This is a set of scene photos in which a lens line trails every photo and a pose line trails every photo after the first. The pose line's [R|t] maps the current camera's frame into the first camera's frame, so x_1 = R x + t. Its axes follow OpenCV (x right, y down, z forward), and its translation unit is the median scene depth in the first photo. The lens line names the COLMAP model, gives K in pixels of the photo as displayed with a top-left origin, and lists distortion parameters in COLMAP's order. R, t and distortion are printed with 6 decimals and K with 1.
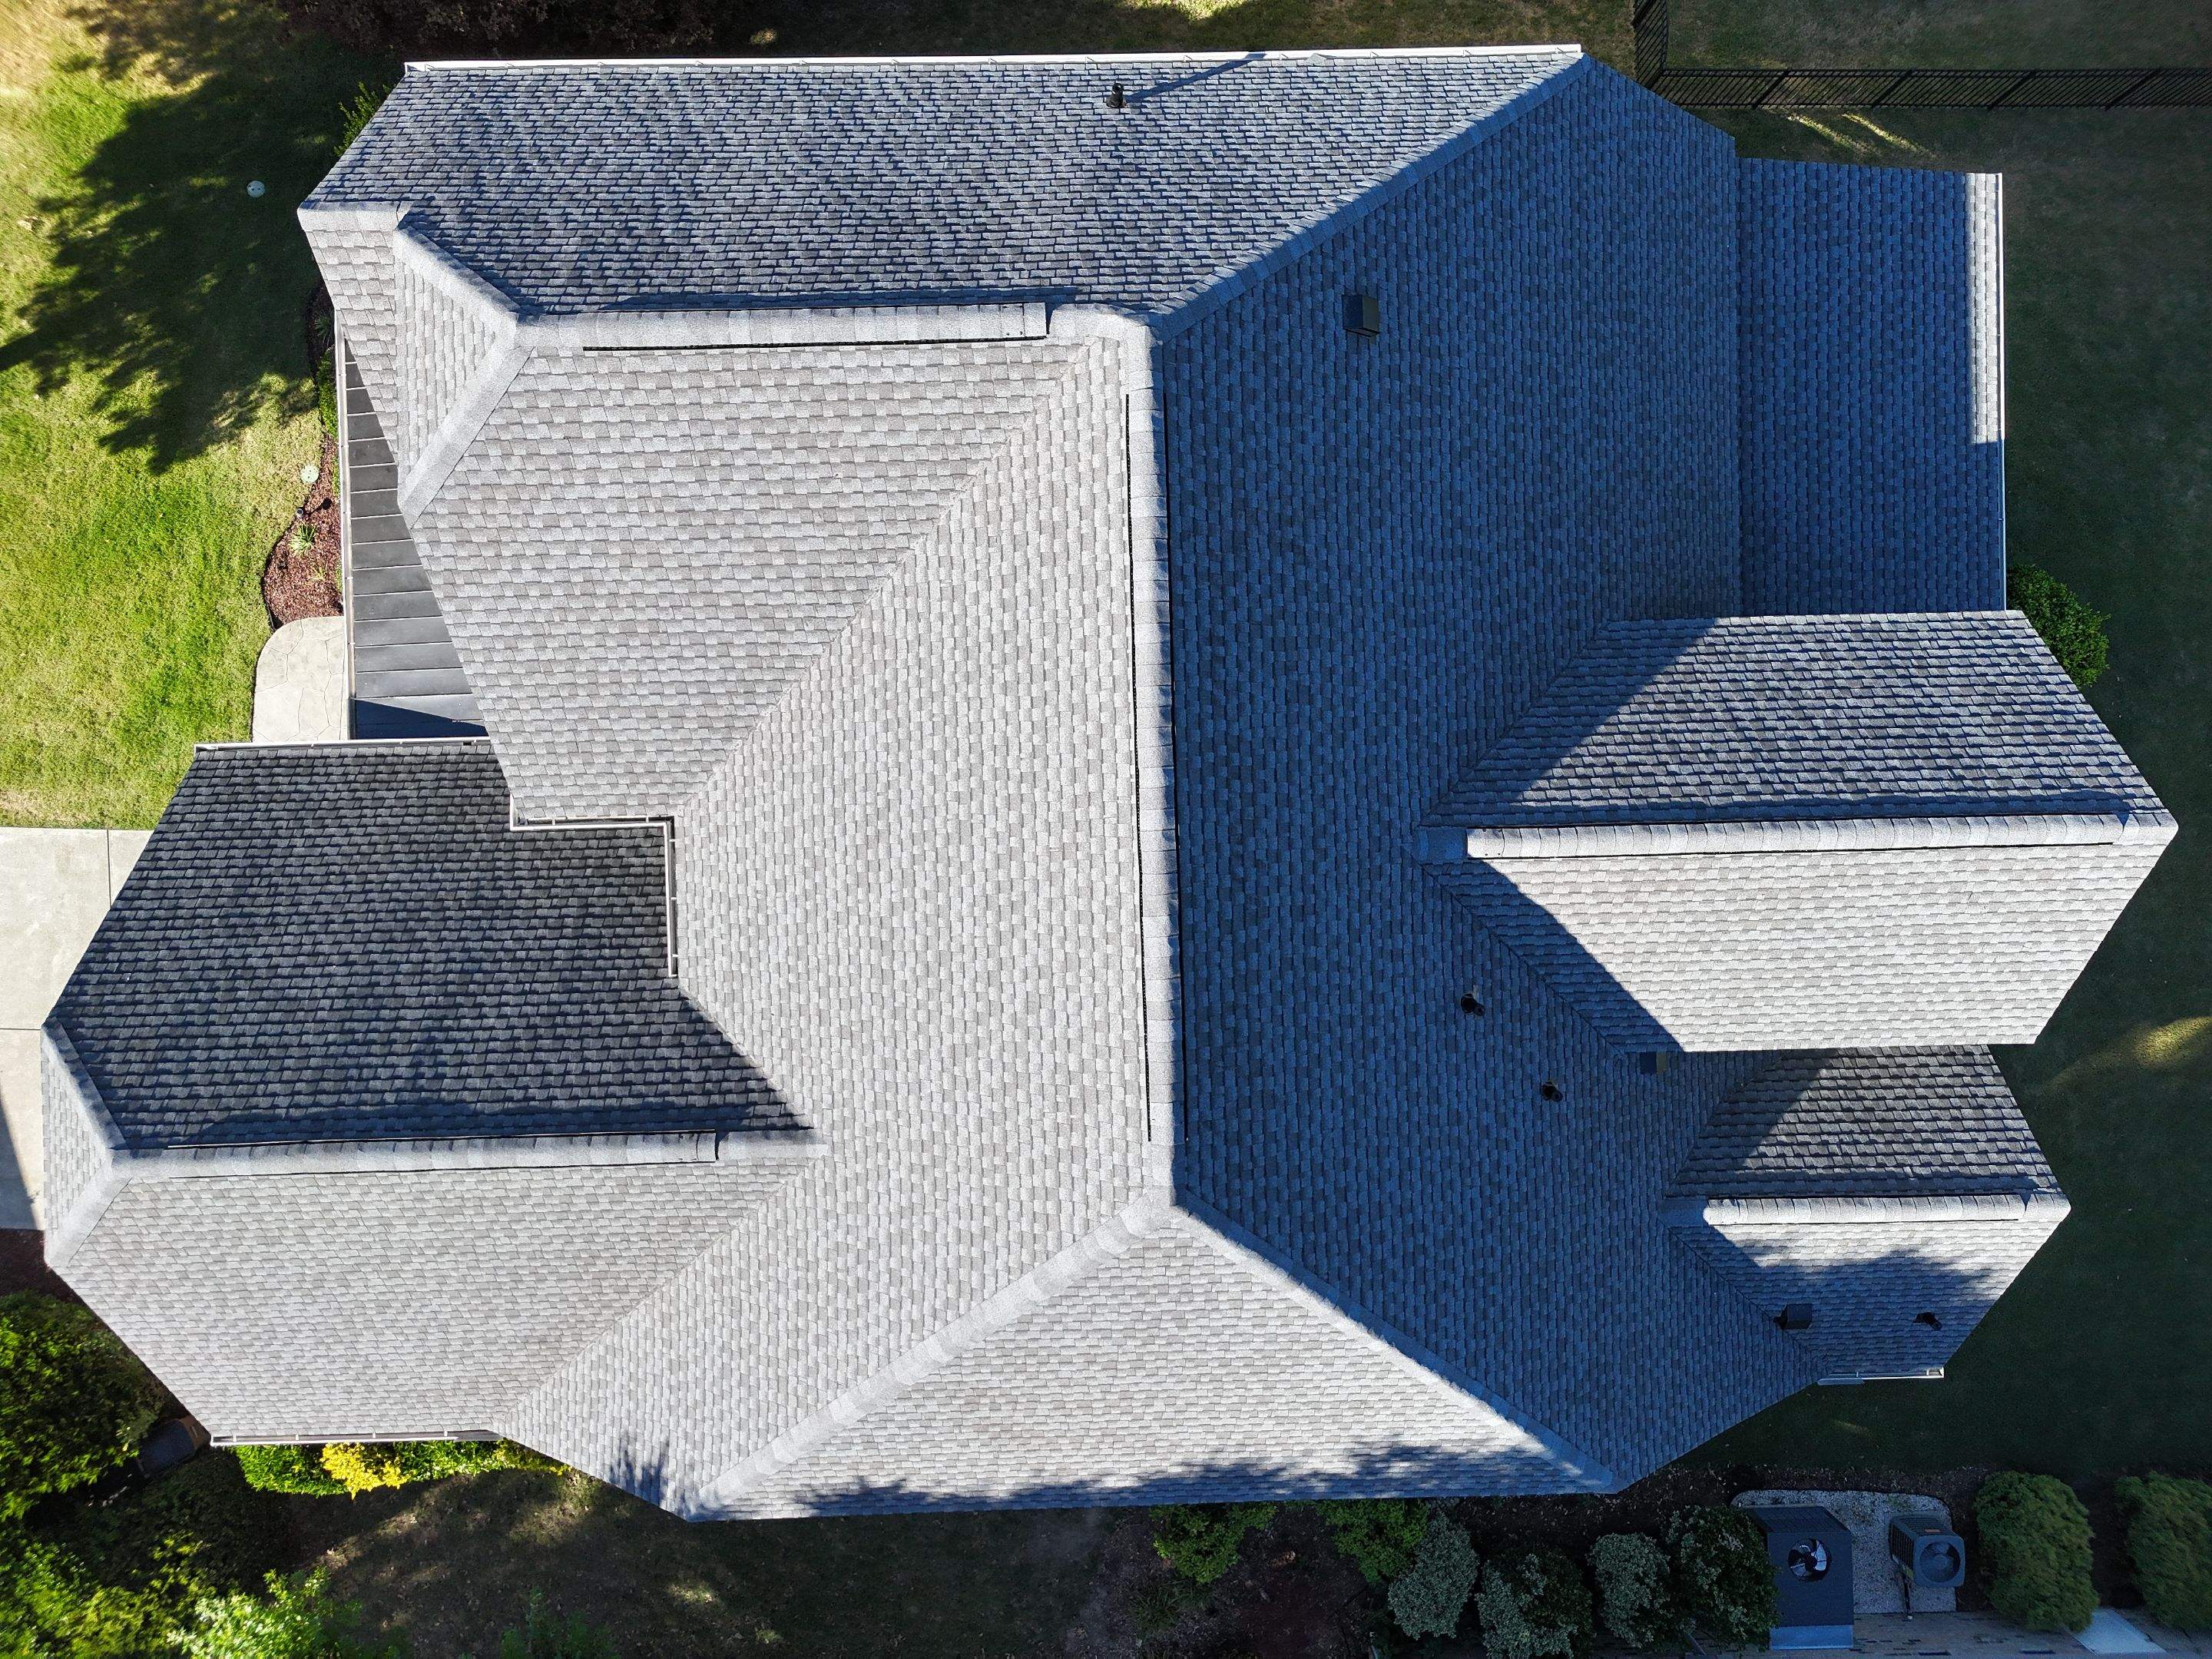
lens RADIAL K [[1552.4, 0, 1116.6], [0, 1552.4, 825.8], [0, 0, 1]] dist [0.062099, -0.066436]
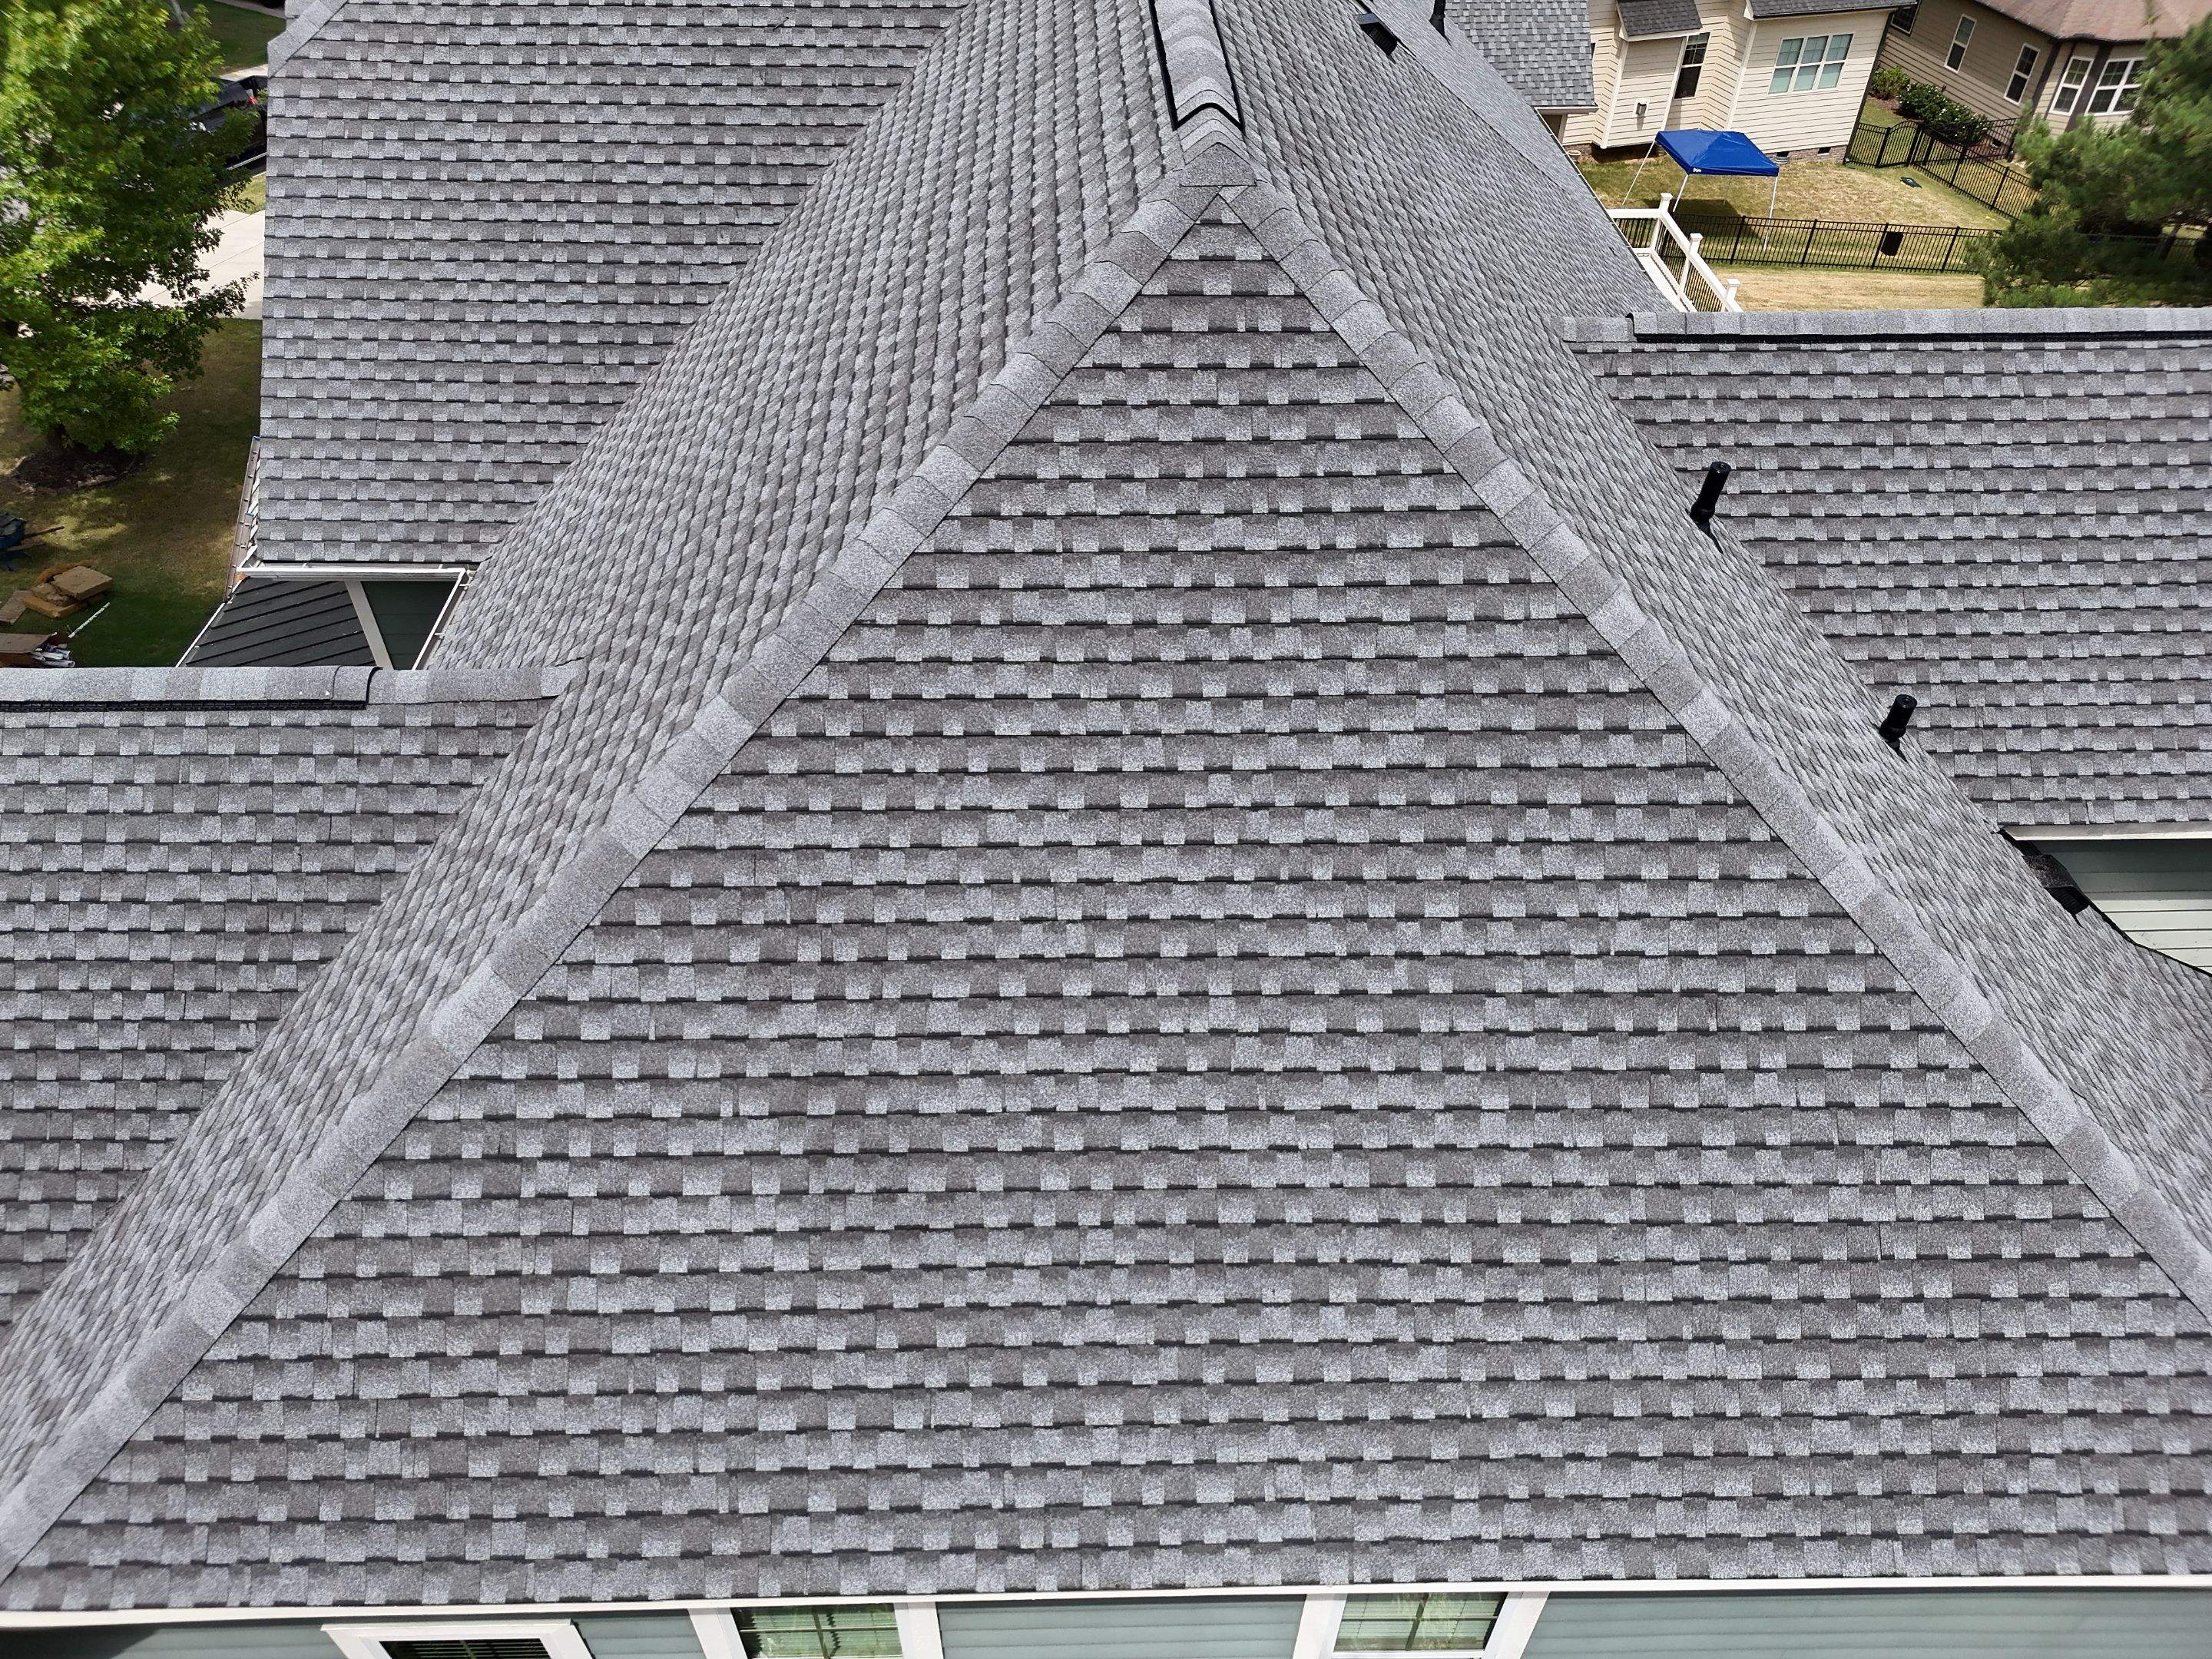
lens RADIAL K [[1552.4, 0, 1116.6], [0, 1552.4, 825.8], [0, 0, 1]] dist [0.062099, -0.066436]
pose [[0.999970, -0.007701, -0.001219, -0.000204], [0.004172, 0.660615, -0.750713, 0.690414], [0.006586, 0.750685, 0.660627, 0.727832]]
